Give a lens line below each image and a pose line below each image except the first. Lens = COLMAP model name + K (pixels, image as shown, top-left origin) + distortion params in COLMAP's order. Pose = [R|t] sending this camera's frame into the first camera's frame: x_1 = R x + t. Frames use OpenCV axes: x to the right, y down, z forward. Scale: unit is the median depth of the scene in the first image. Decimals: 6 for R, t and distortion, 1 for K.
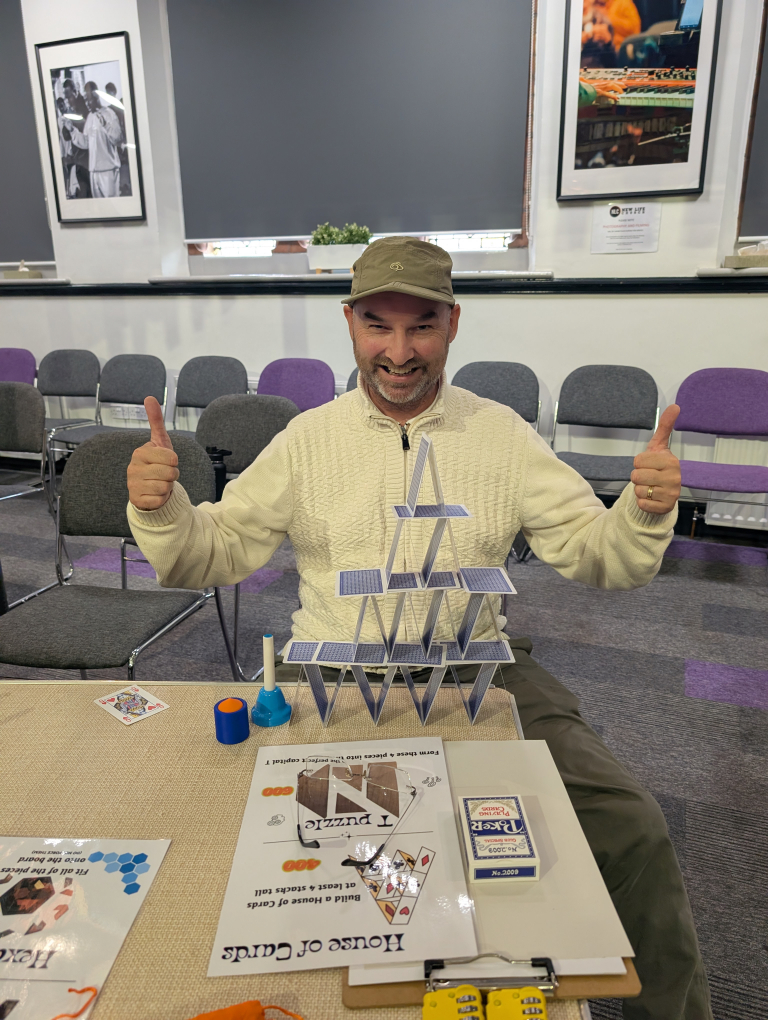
lens RADIAL K [[735.8, 0, 386.0], [0, 735.8, 515.9], [0, 0, 1]] dist [-0.001692, -0.009038]
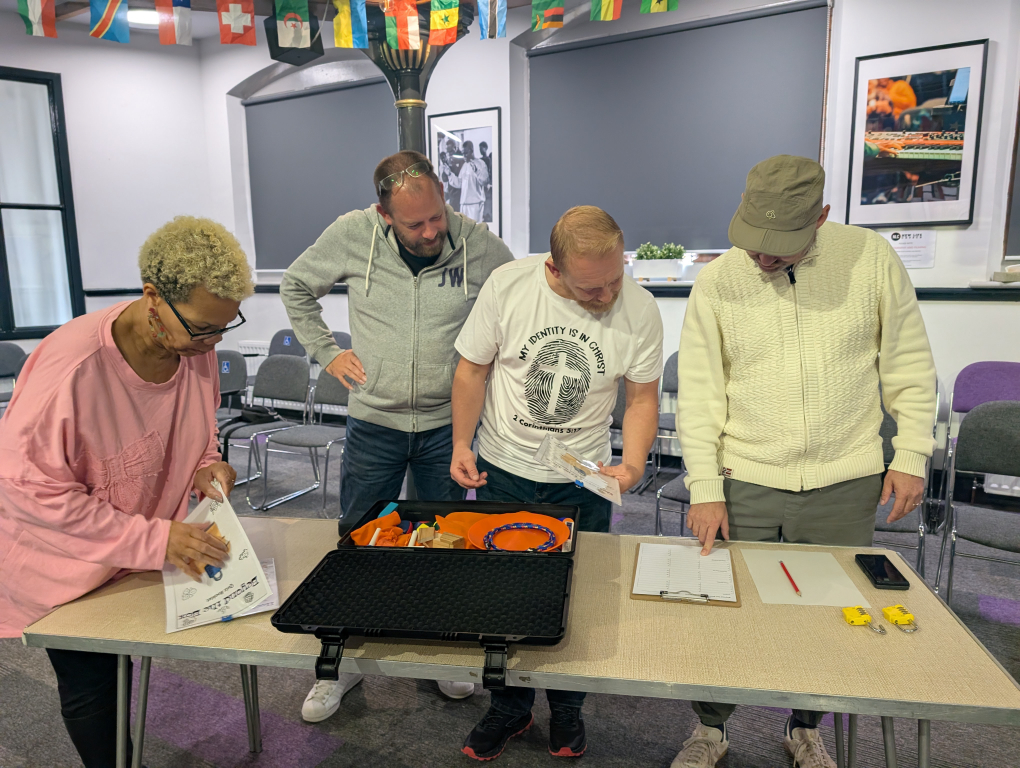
lens RADIAL K [[735.8, 0, 489.2], [0, 735.8, 389.9], [0, 0, 1]] dist [-0.001692, -0.009038]
pose [[0.986751, 0.025790, -0.160178, -0.164303], [-0.047880, 0.989604, -0.135617, 0.046759], [0.155015, 0.141490, 0.977727, -0.292879]]
